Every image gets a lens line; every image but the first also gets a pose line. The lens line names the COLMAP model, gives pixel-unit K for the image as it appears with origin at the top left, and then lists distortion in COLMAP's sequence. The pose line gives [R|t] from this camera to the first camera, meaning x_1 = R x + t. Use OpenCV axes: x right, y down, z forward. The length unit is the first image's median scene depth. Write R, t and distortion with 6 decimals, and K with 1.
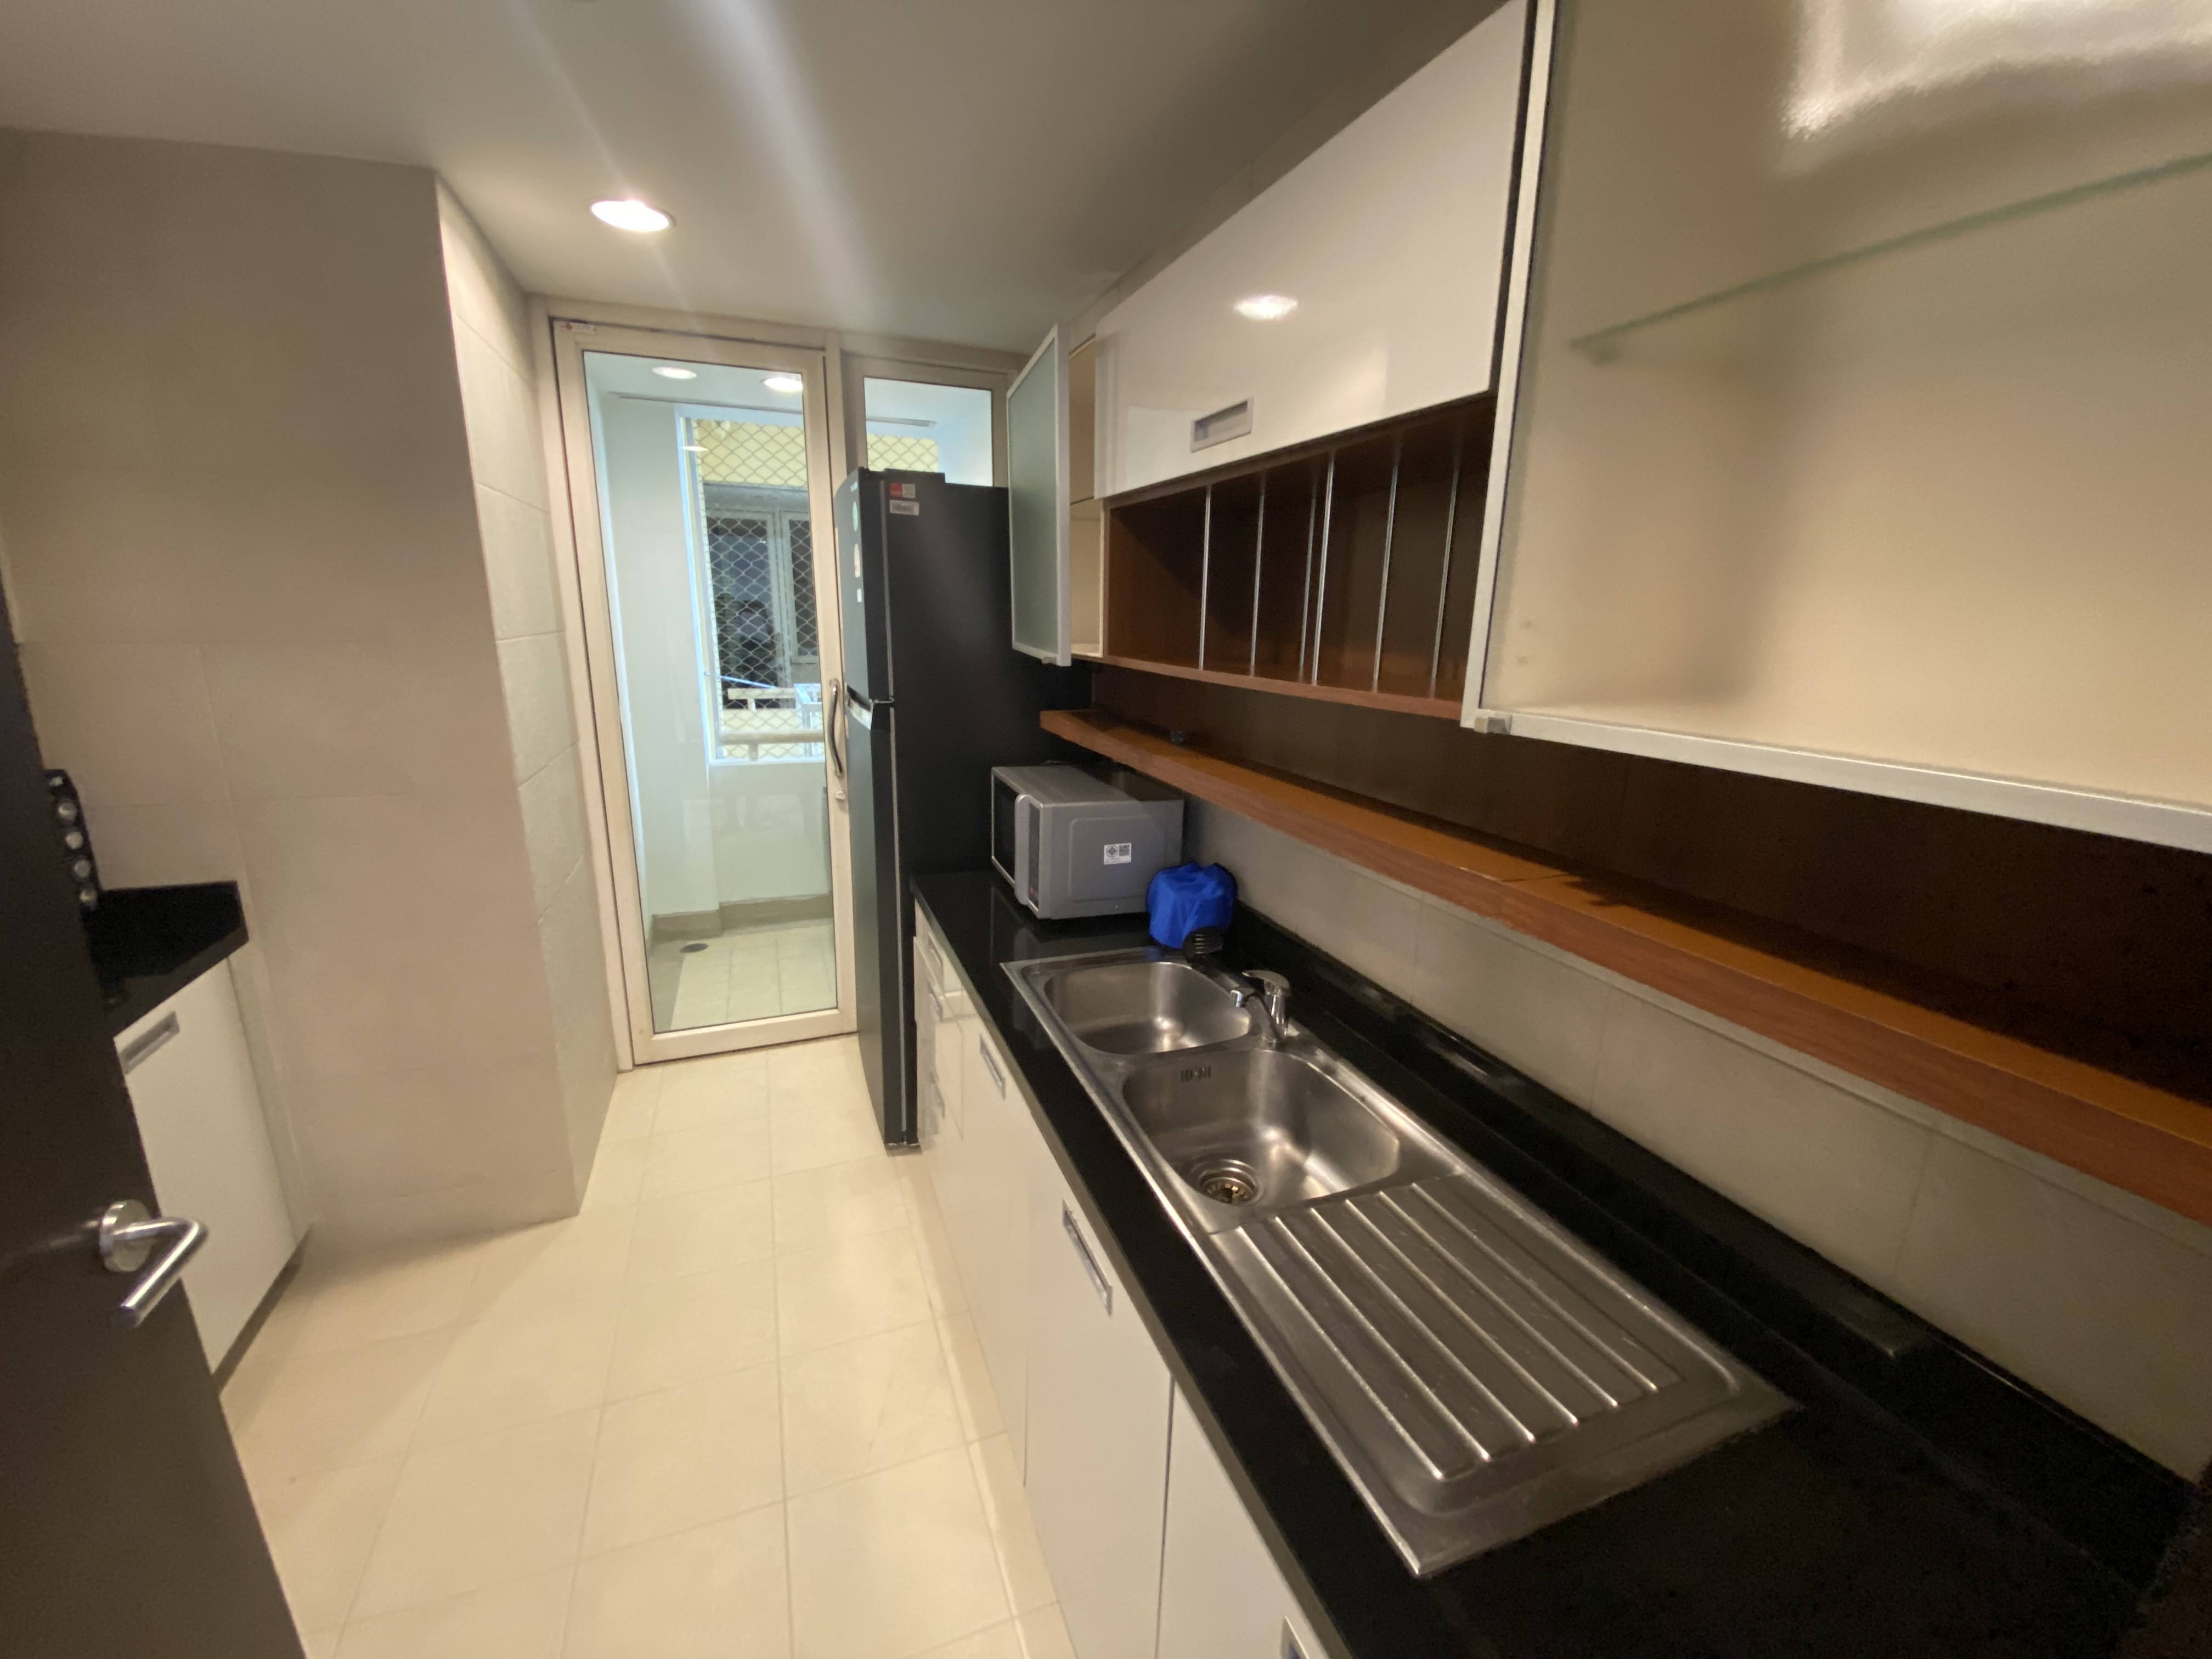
lens RADIAL K [[903.5, 0, 1111.8], [0, 903.5, 834.5], [0, 0, 1]] dist [0.000901, -0.000198]
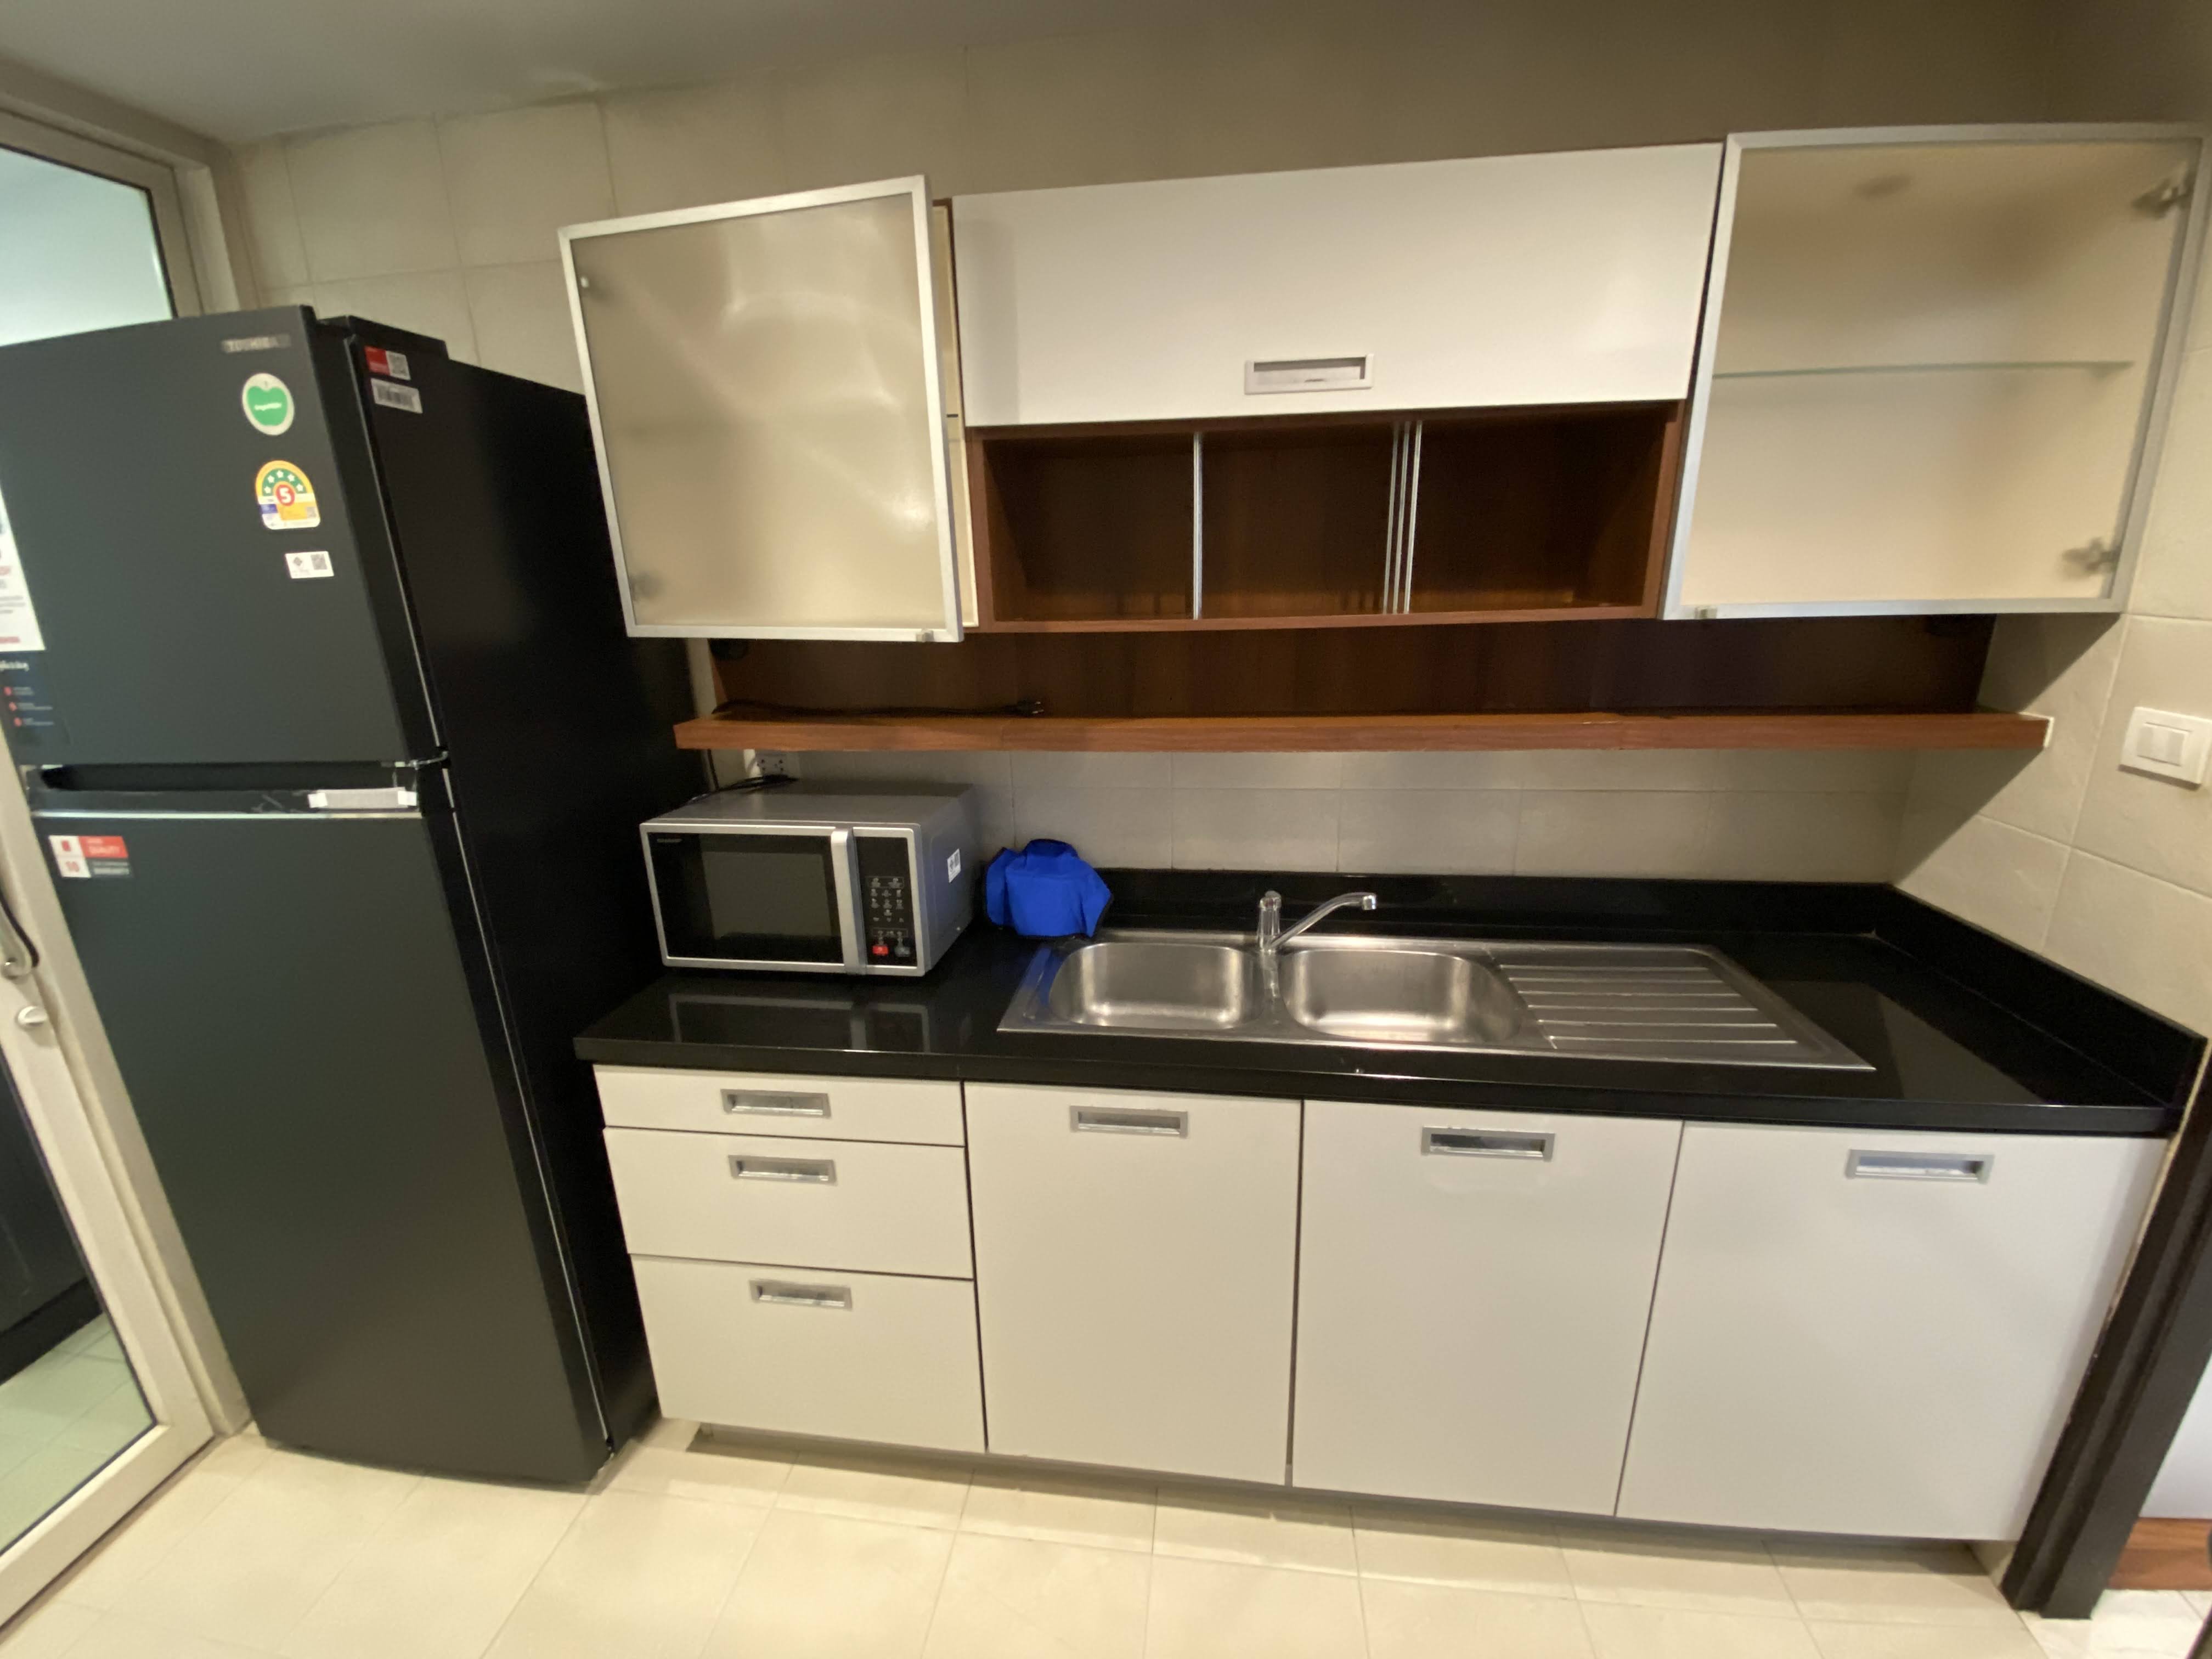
lens RADIAL K [[903.5, 0, 1107.0], [0, 903.5, 836.2], [0, 0, 1]] dist [0.000901, -0.000198]
pose [[0.481004, -0.280091, 0.830773, -0.560466], [0.247083, 0.952492, 0.178071, -0.107303], [-0.841181, 0.119617, 0.527358, 0.403495]]
